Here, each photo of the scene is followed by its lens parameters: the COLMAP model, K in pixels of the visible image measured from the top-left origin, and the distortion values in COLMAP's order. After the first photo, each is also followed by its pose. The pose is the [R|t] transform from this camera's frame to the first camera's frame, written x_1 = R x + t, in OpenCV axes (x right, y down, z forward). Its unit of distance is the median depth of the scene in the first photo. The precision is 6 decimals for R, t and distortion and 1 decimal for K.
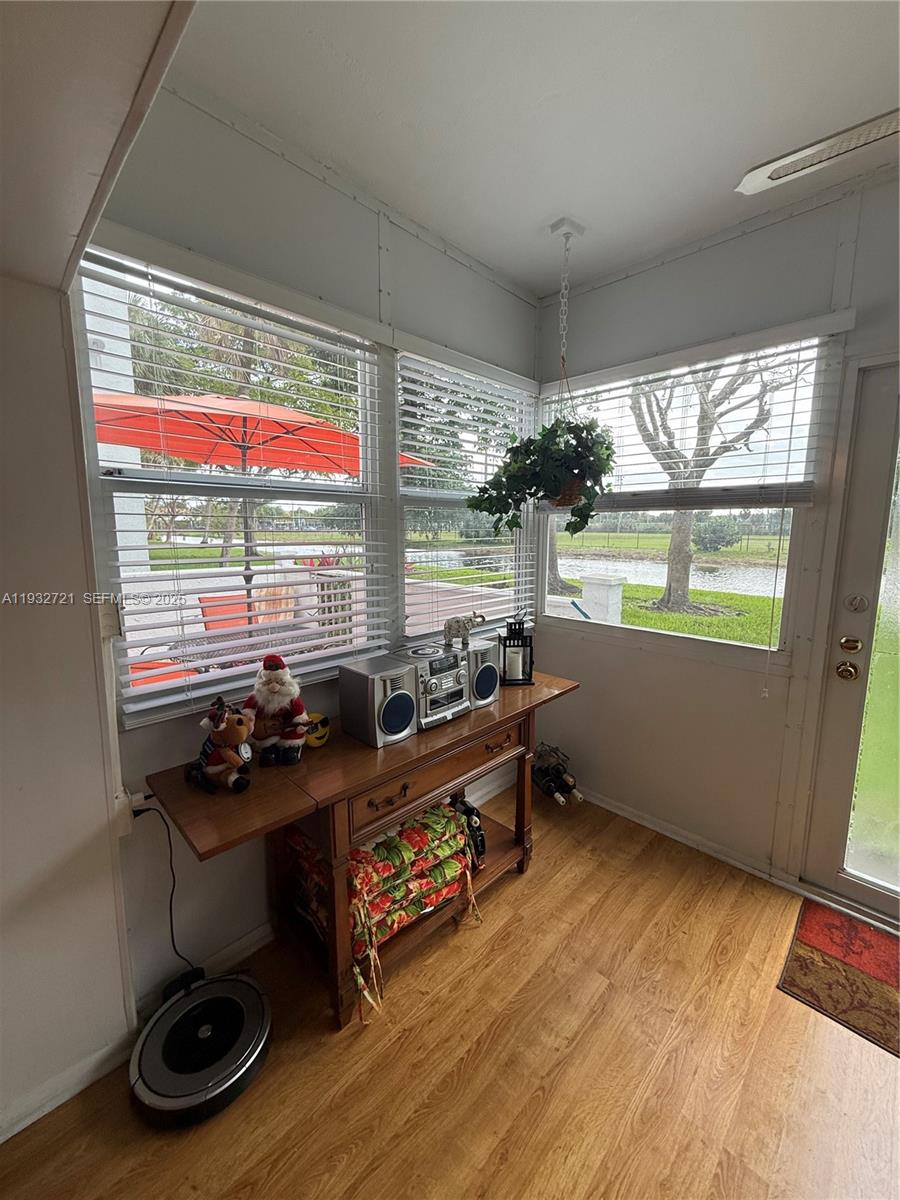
lens RADIAL K [[478.6, 0, 444.4], [0, 478.6, 603.4], [0, 0, 1]] dist [0.000347, -0.000310]
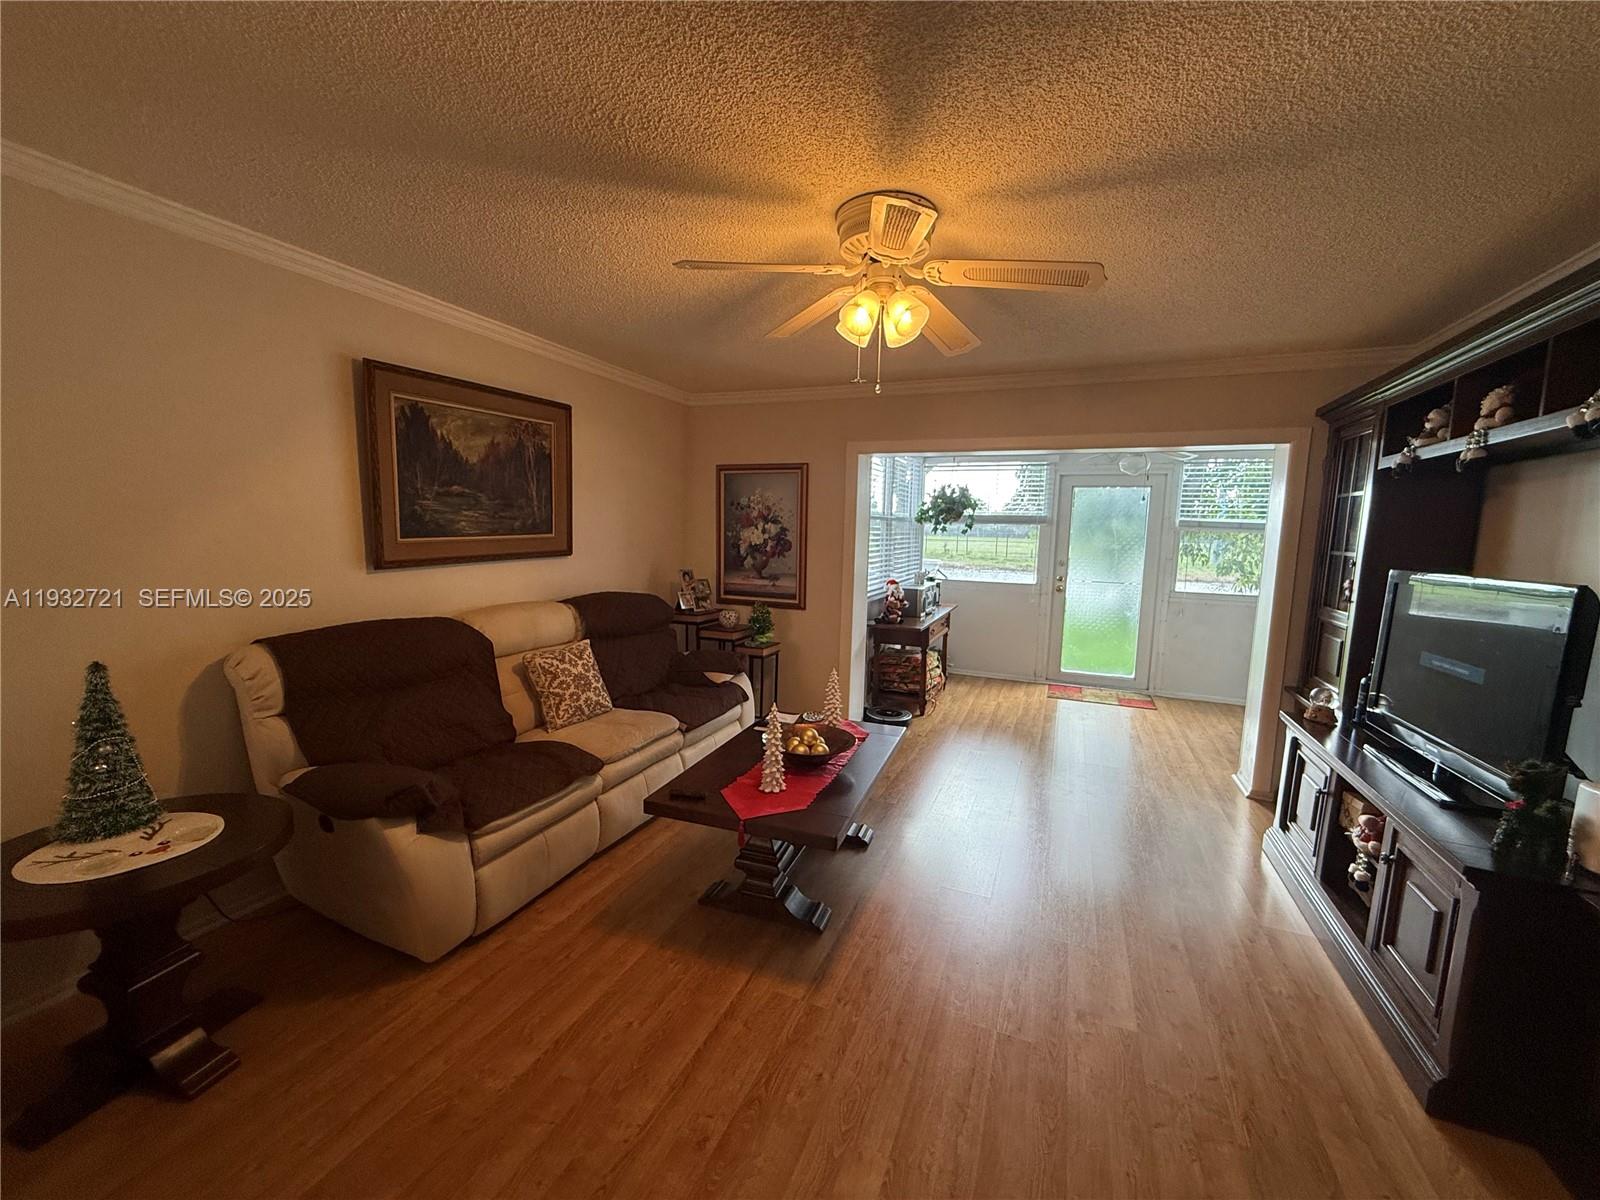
lens RADIAL K [[638.1, 0, 791.6], [0, 638.1, 600.5], [0, 0, 1]] dist [0.000347, -0.000310]
pose [[0.931995, -0.021386, 0.361839, -1.739296], [0.028924, 0.999463, -0.015428, 0.212344], [-0.361315, 0.024845, 0.932113, -1.668982]]
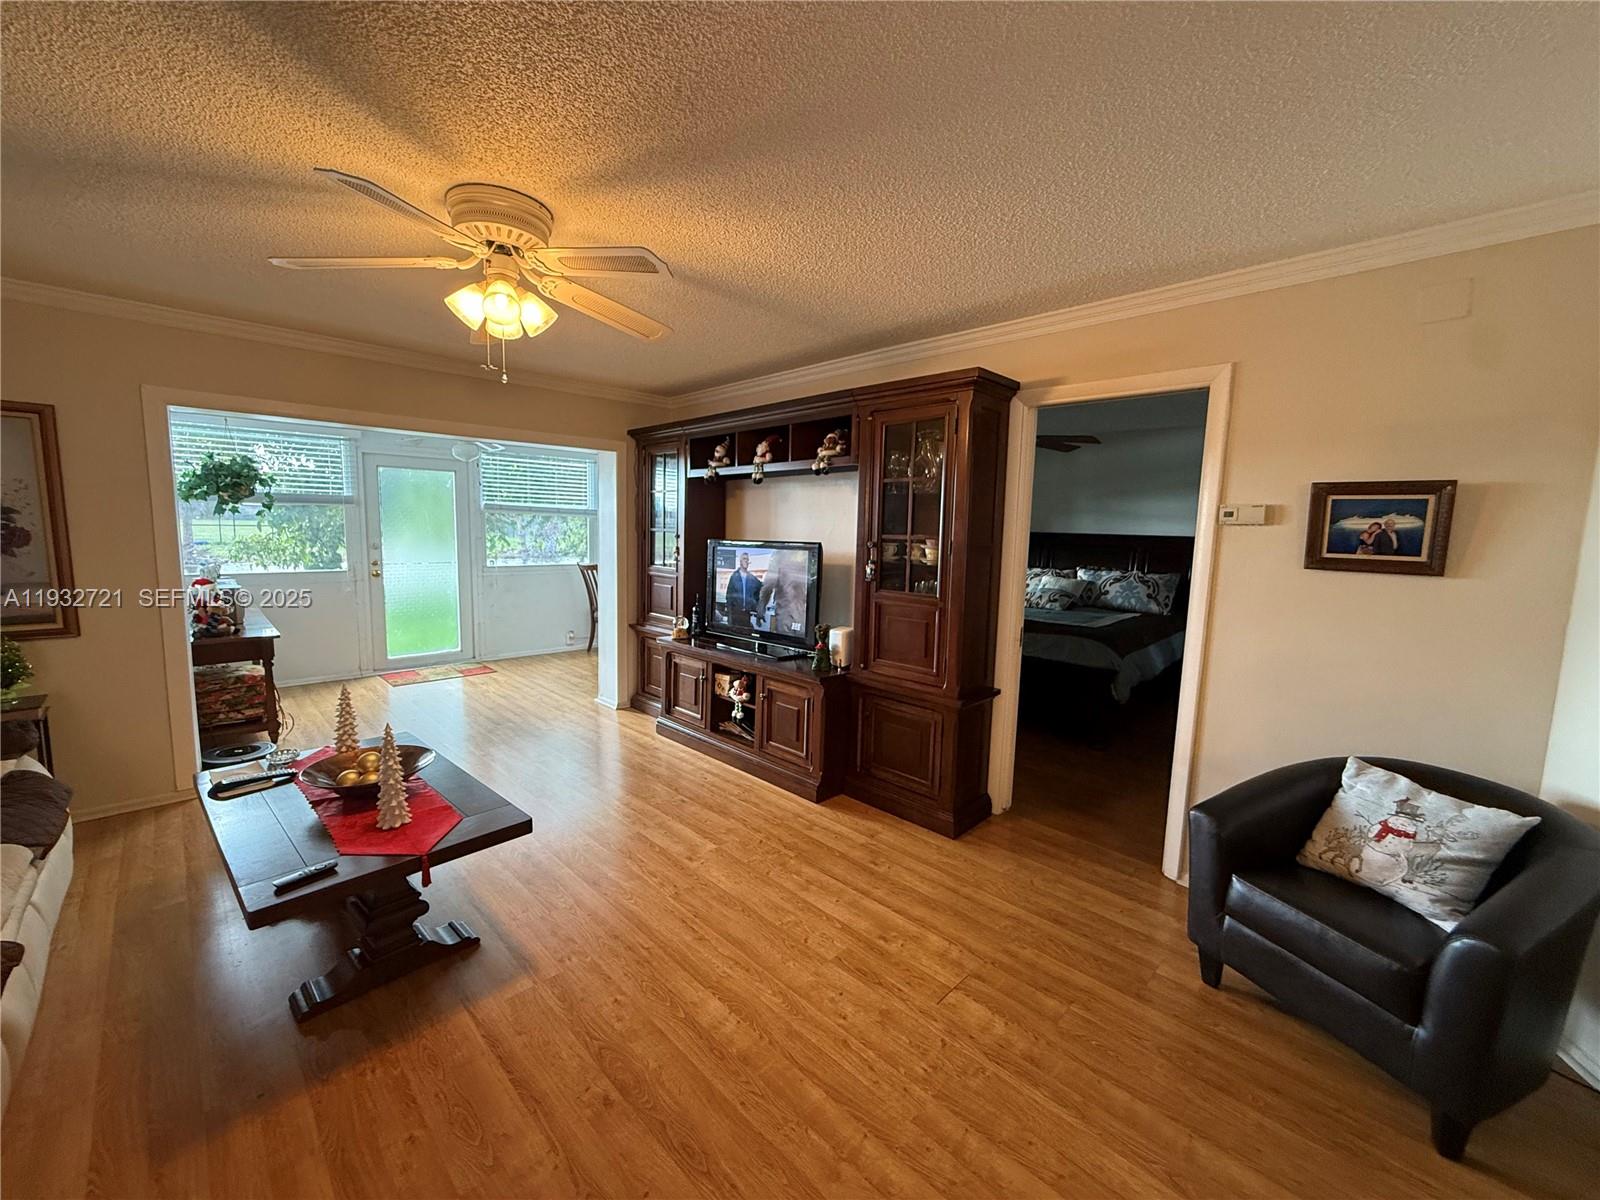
lens RADIAL K [[638.1, 0, 793.4], [0, 638.1, 599.3], [0, 0, 1]] dist [0.000347, -0.000310]
pose [[0.014326, -0.116752, 0.993058, -2.367040], [0.118400, 0.986370, 0.114258, 0.147732], [-0.992863, 0.115941, 0.027954, -1.180403]]
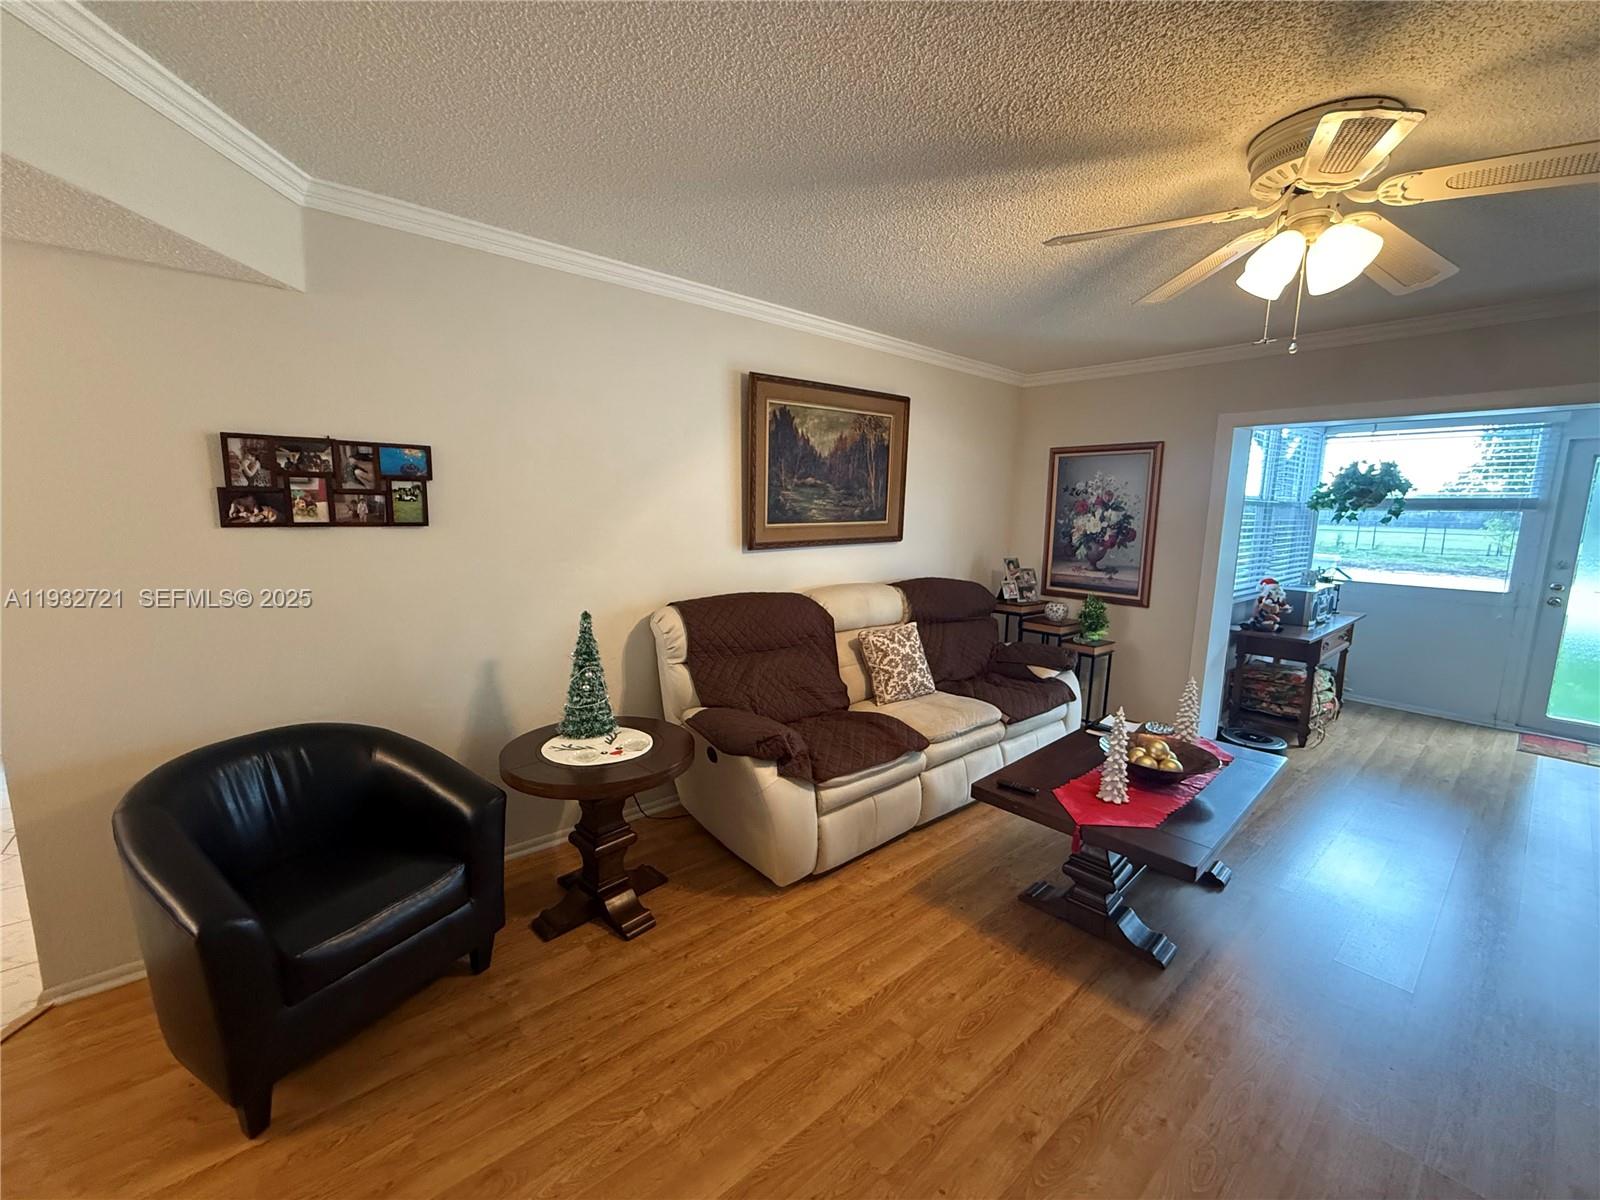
lens RADIAL K [[638.1, 0, 793.1], [0, 638.1, 599.4], [0, 0, 1]] dist [0.000347, -0.000310]
pose [[0.995086, 0.032705, -0.093456, -1.812108], [-0.032491, 0.999465, 0.003807, 0.215034], [0.093531, -0.000752, 0.995616, -1.684672]]
